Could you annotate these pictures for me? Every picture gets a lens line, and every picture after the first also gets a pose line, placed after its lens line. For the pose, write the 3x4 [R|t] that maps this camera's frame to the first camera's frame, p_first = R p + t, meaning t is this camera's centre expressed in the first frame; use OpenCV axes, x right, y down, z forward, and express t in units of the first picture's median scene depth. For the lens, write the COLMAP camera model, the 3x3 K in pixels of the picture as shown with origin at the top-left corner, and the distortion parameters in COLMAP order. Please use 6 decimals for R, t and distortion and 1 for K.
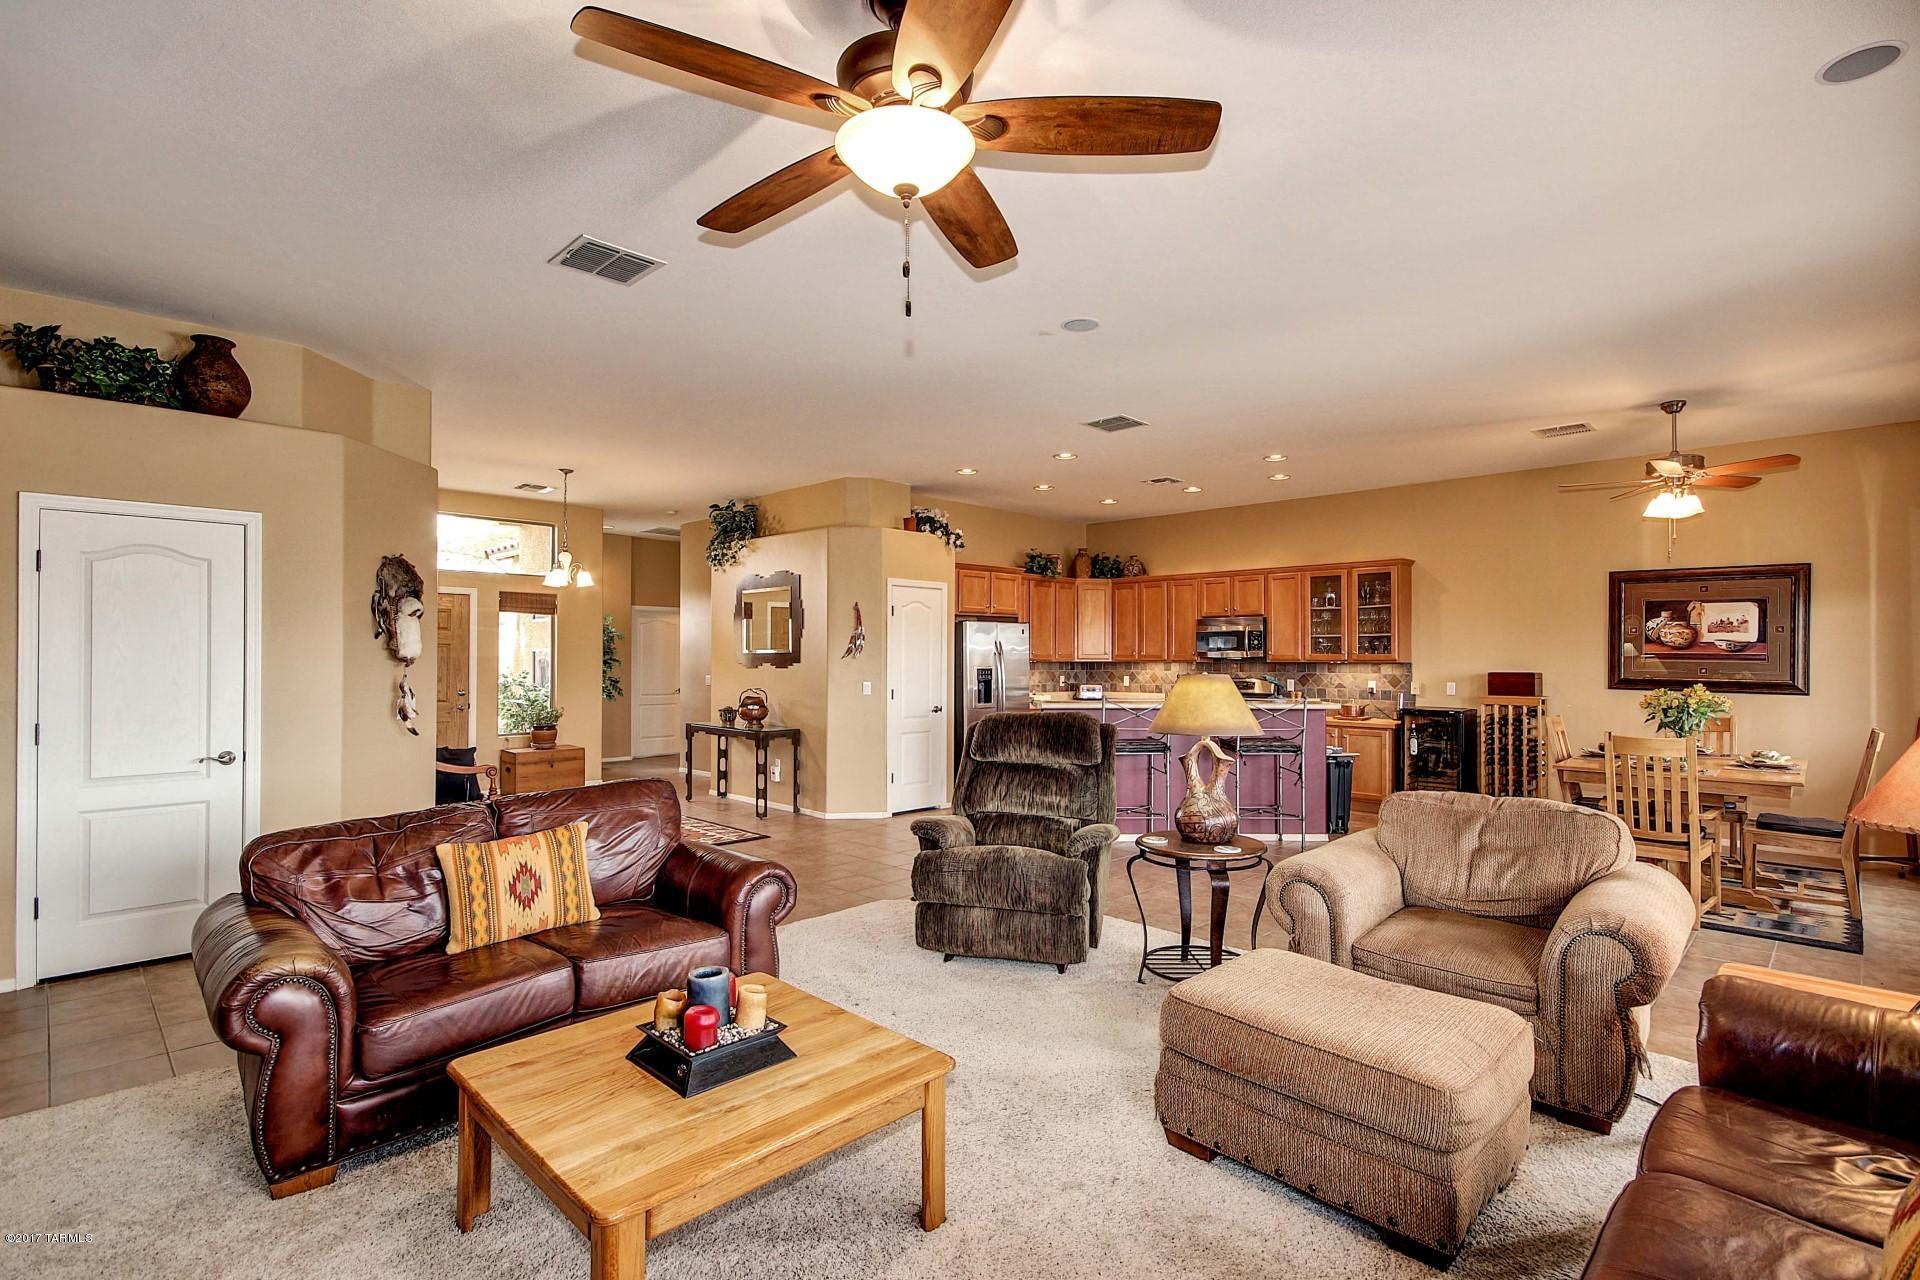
lens RADIAL K [[892.7, 0, 946.0], [0, 892.7, 653.6], [0, 0, 1]] dist [-0.003009, -0.000727]
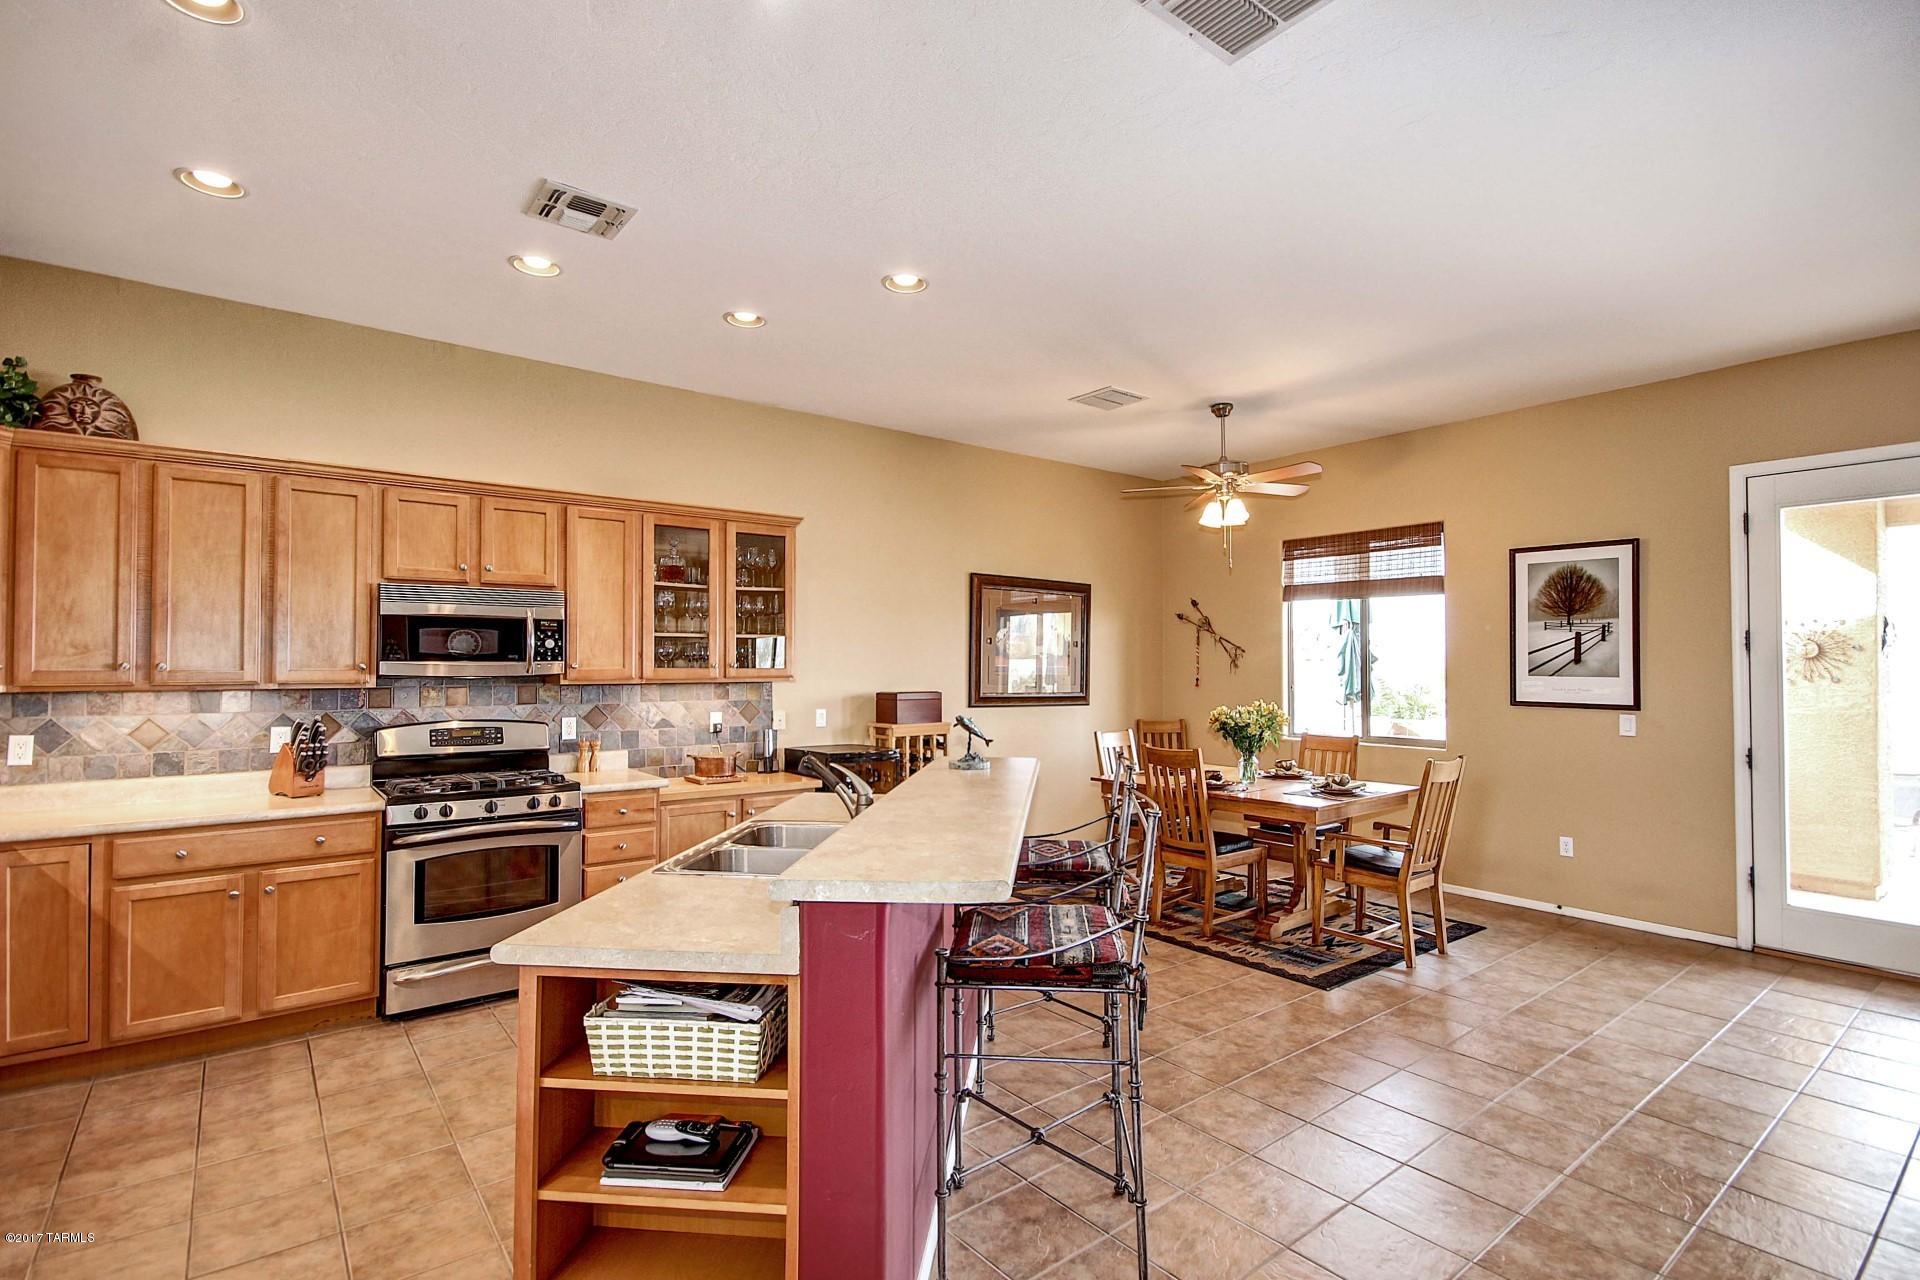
lens RADIAL K [[892.7, 0, 965.8], [0, 892.7, 647.8], [0, 0, 1]] dist [-0.003009, -0.000727]
pose [[0.122338, 0.017335, 0.992337, -0.115646], [-0.004376, 0.999847, -0.016927, -0.003877], [-0.992479, -0.002271, 0.122395, 0.879146]]
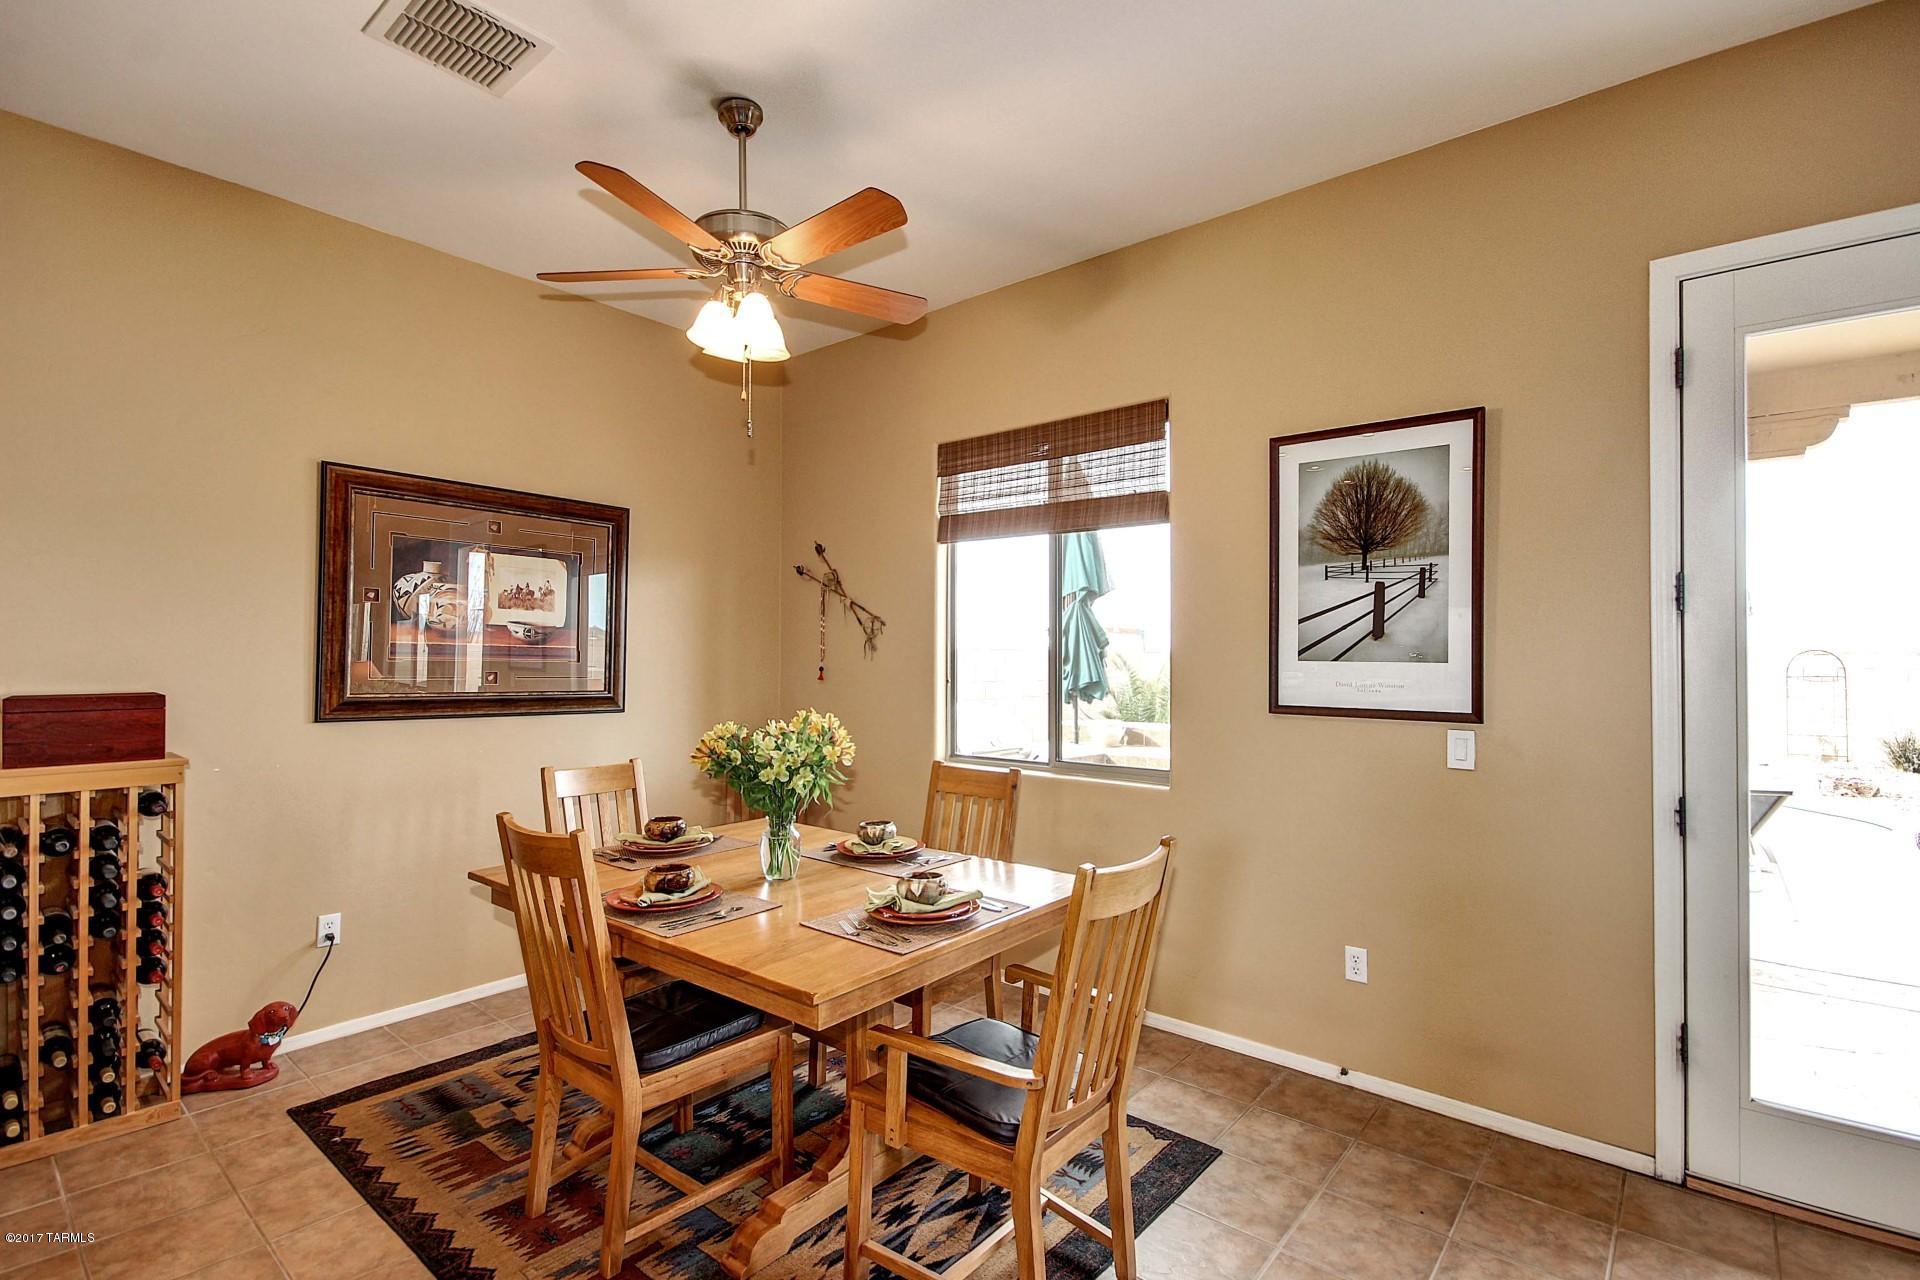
lens RADIAL K [[892.7, 0, 961.2], [0, 892.7, 648.2], [0, 0, 1]] dist [-0.003009, -0.000727]
pose [[-0.090520, 0.008648, 0.995857, 0.265945], [-0.007793, 0.999926, -0.009392, 0.003960], [-0.995864, -0.008610, -0.090446, 0.705069]]
